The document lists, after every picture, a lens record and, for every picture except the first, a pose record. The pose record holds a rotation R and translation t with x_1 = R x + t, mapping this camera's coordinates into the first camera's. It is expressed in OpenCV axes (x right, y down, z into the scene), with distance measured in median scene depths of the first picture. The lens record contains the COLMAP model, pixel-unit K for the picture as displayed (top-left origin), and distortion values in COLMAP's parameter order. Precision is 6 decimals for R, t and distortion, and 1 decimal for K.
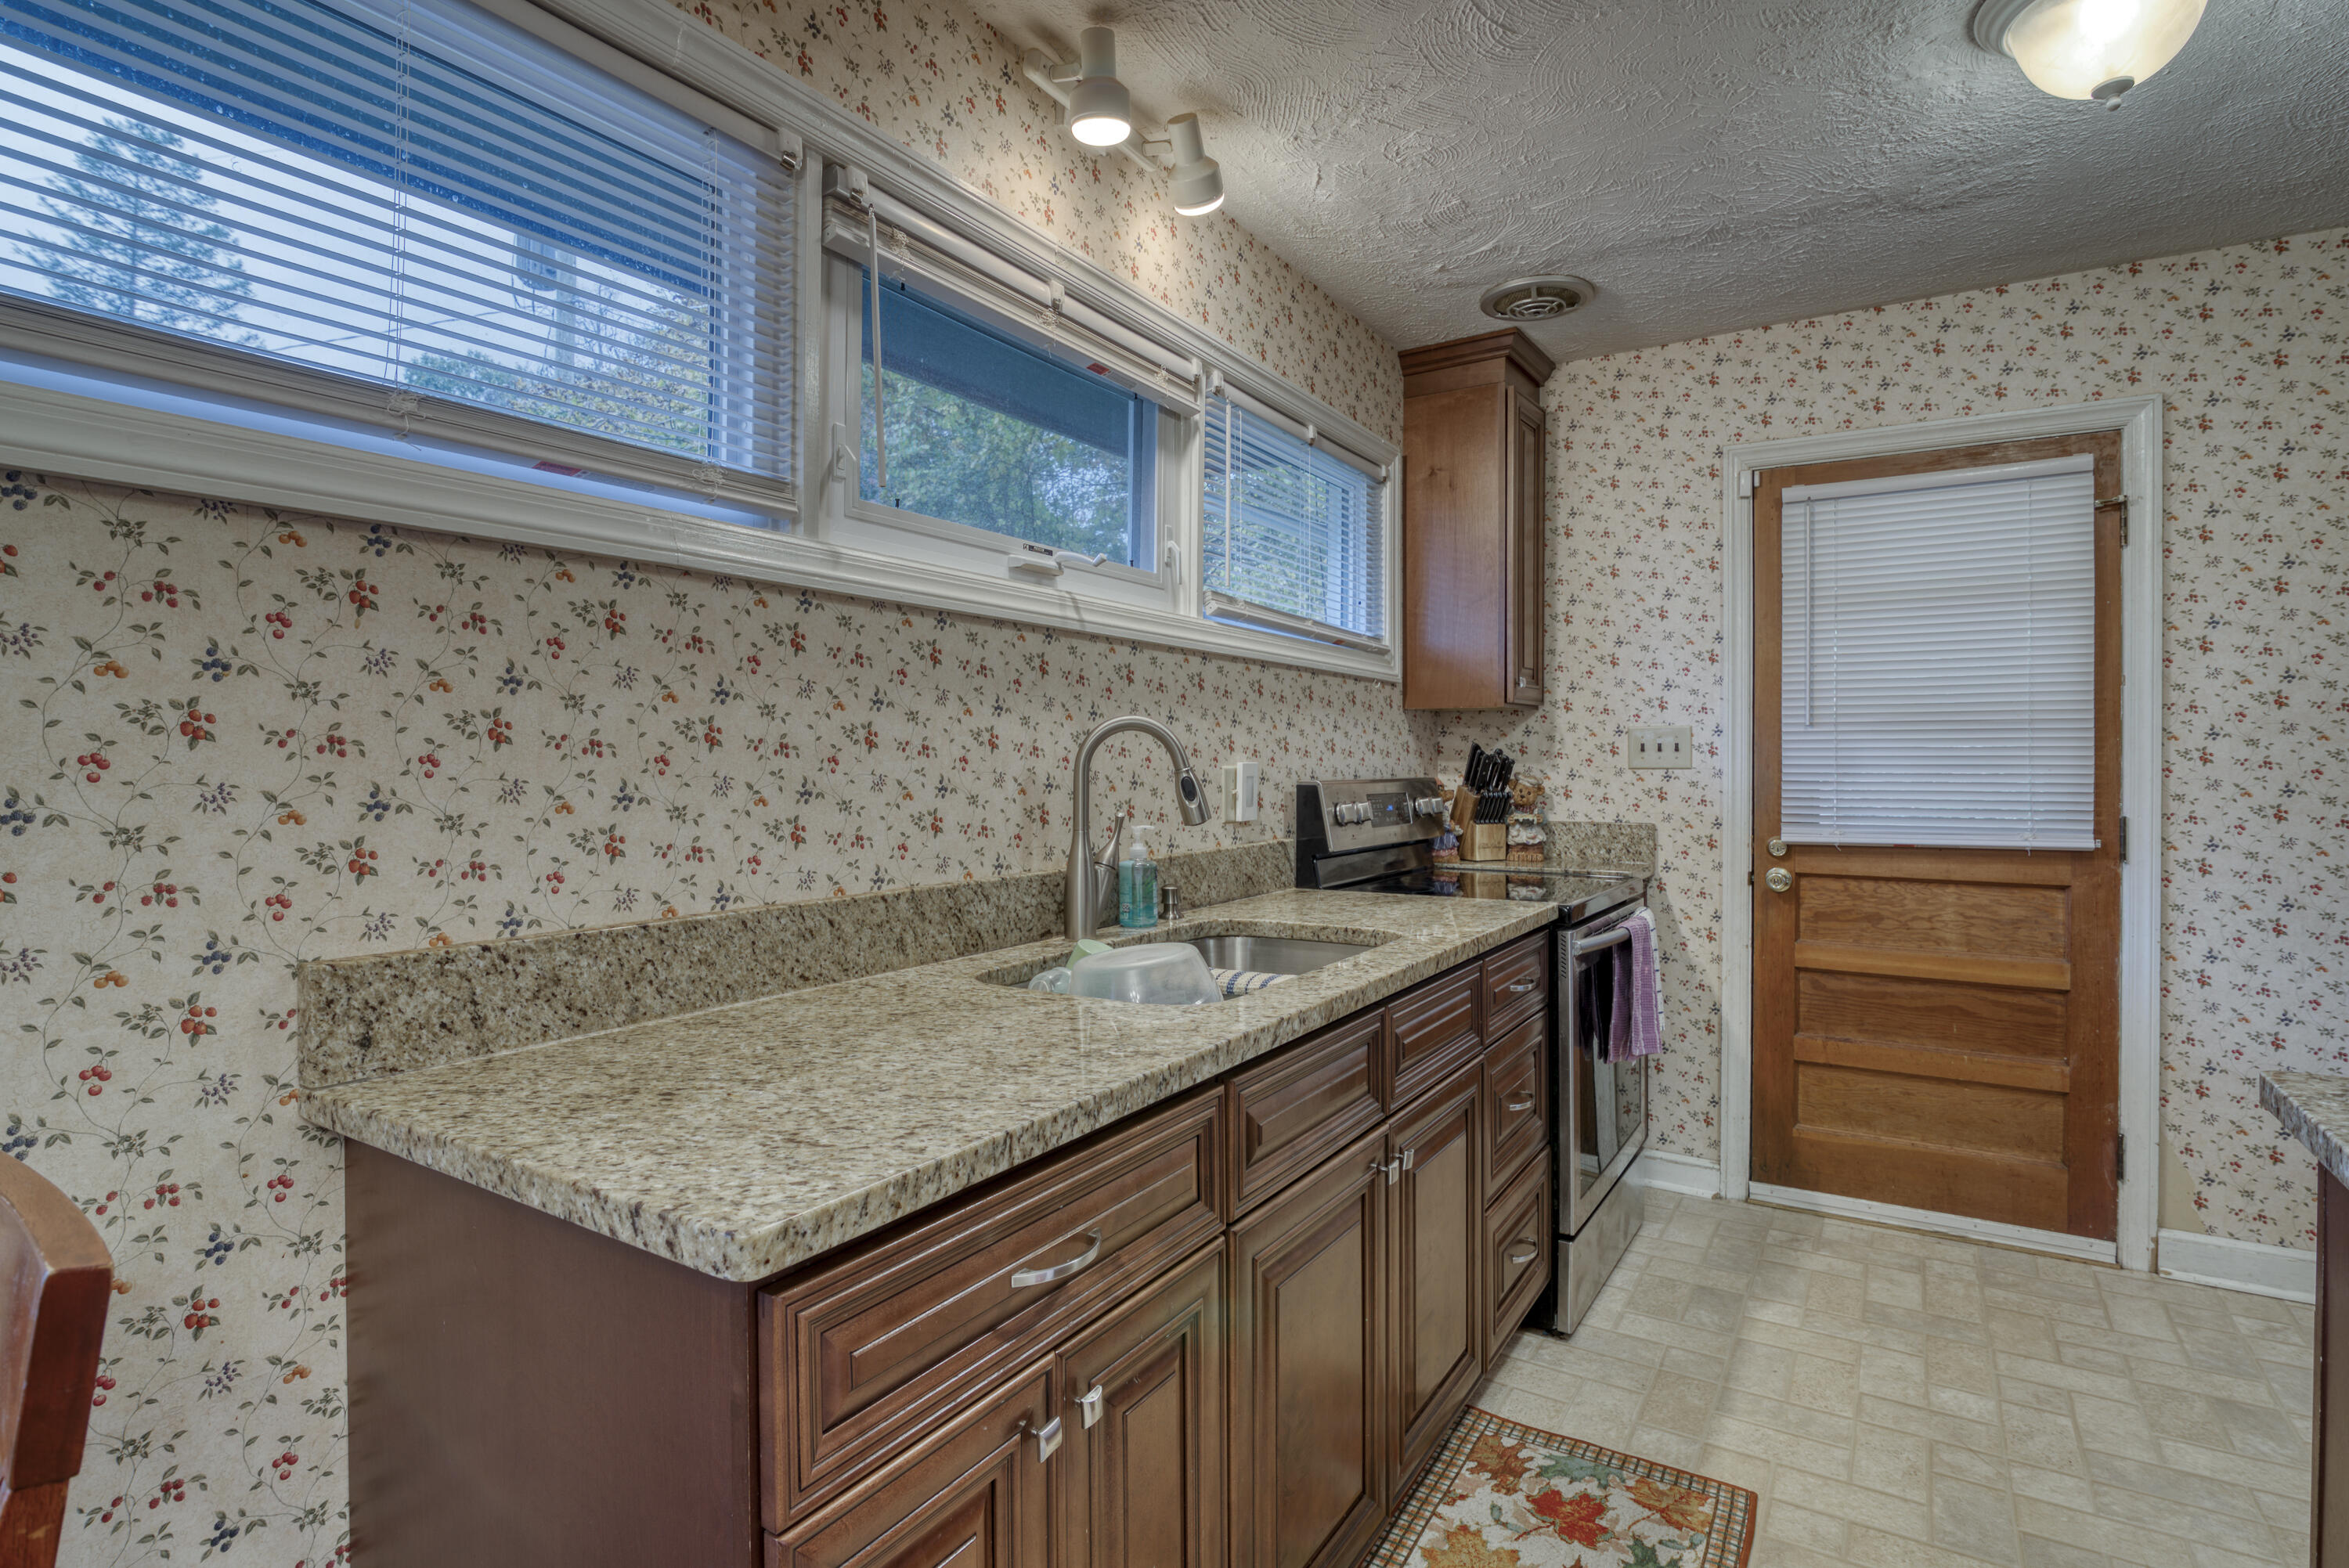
lens RADIAL K [[1189.9, 0, 1167.4], [0, 1189.9, 754.7], [0, 0, 1]] dist [-0.016768, 0.001496]
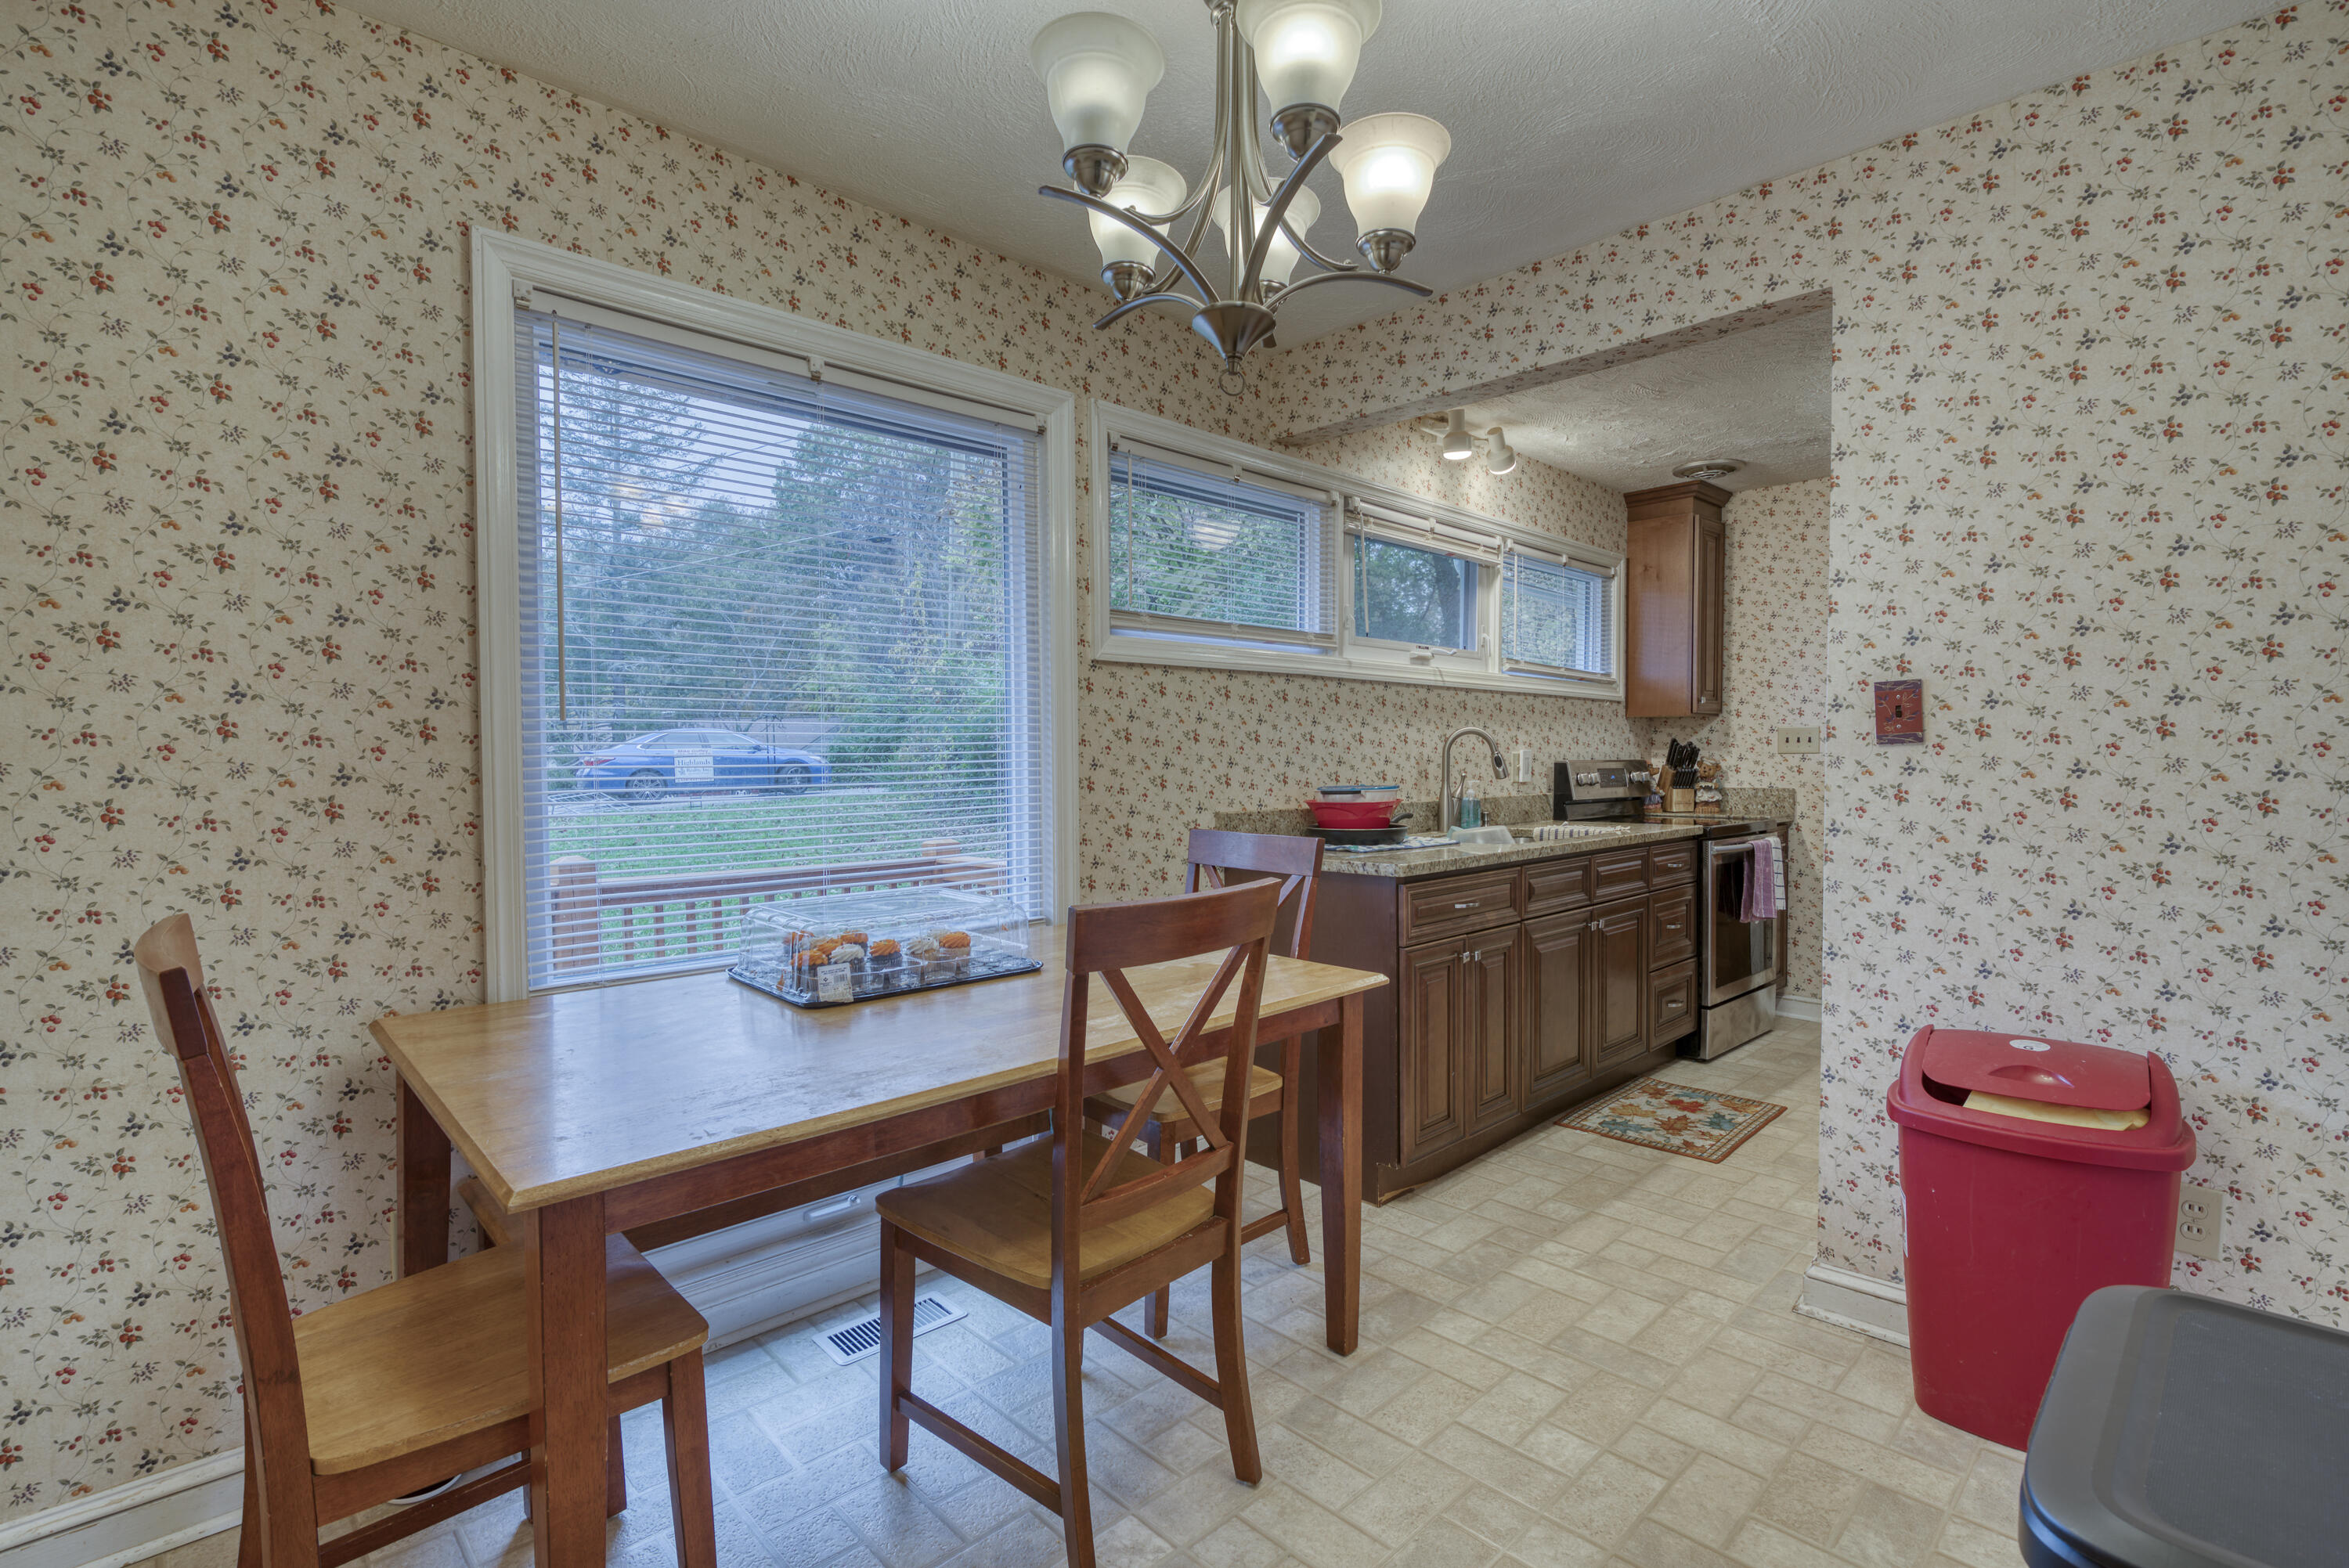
lens RADIAL K [[1106.5, 0, 1170.9], [0, 1106.5, 796.7], [0, 0, 1]] dist [-0.015364, 0.001199]
pose [[0.972530, 0.002231, -0.232769, -0.063784], [0.007324, 0.999166, 0.040176, 0.005530], [0.232664, -0.040777, 0.971702, -0.734040]]
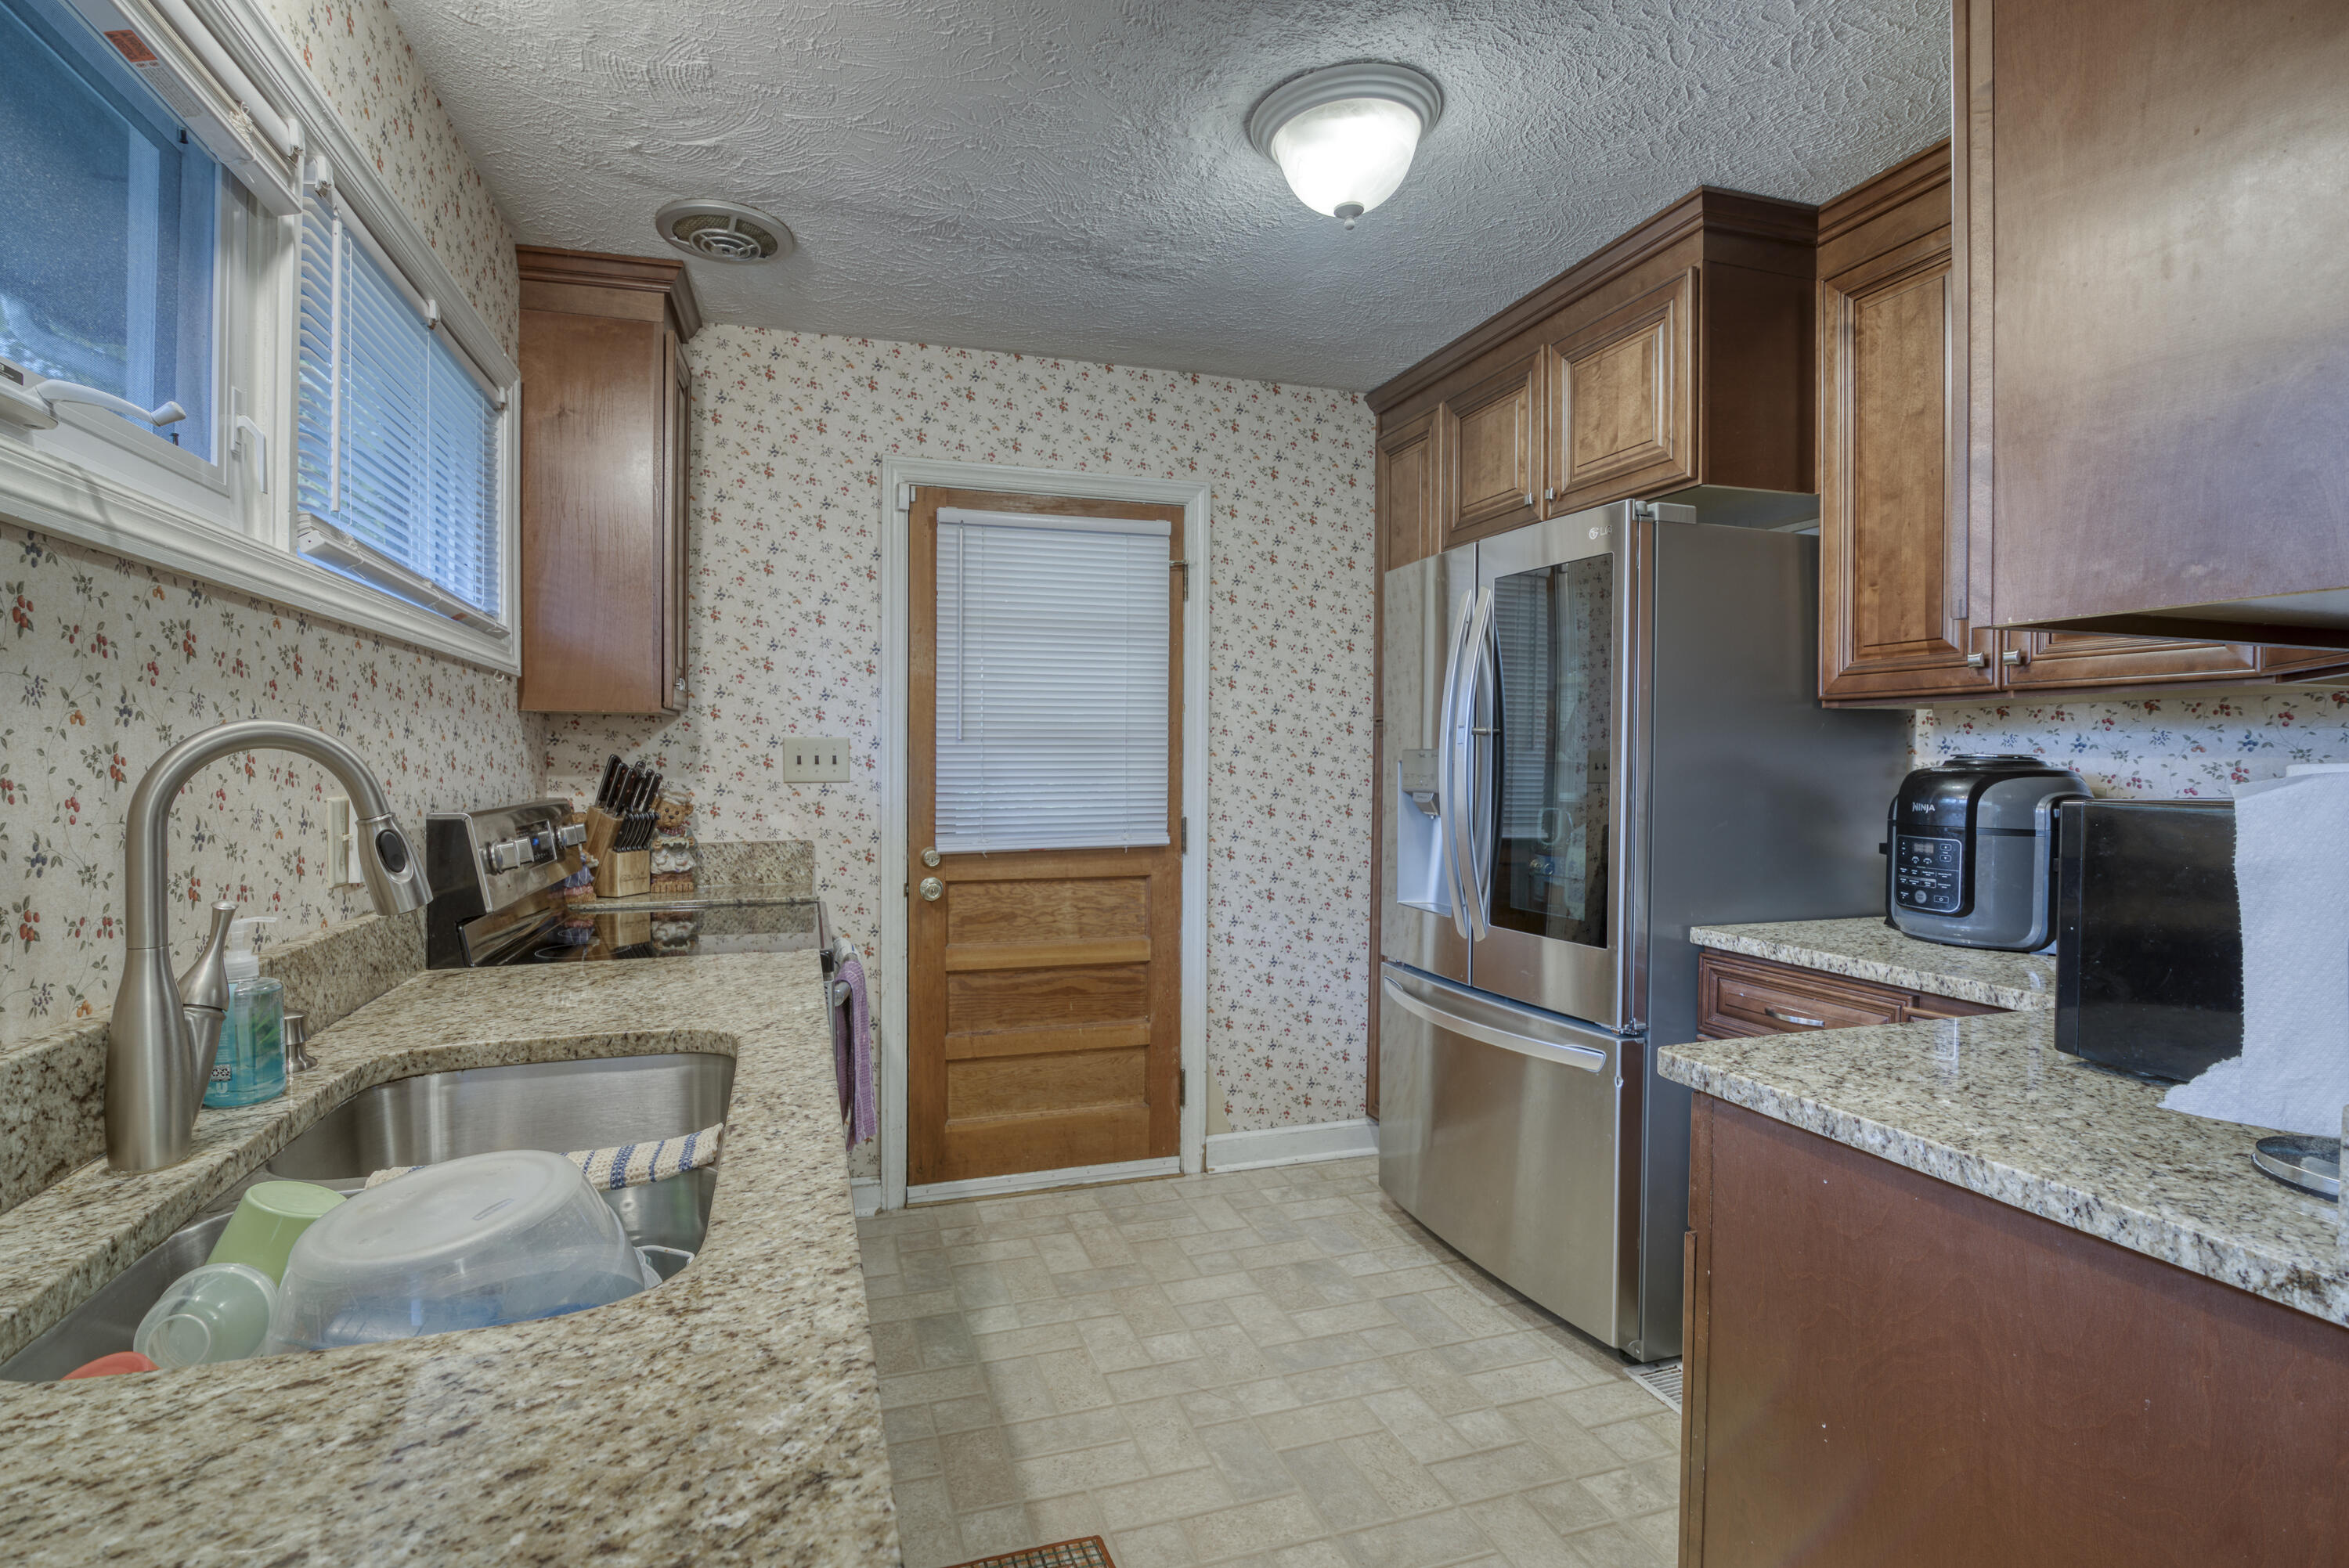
lens RADIAL K [[1106.5, 0, 1161.9], [0, 1106.5, 779.6], [0, 0, 1]] dist [-0.015364, 0.001199]
pose [[0.637427, -0.014498, 0.770375, -0.109176], [-0.003905, 0.999749, 0.022046, -0.013144], [-0.770501, -0.017061, 0.637210, 0.268741]]
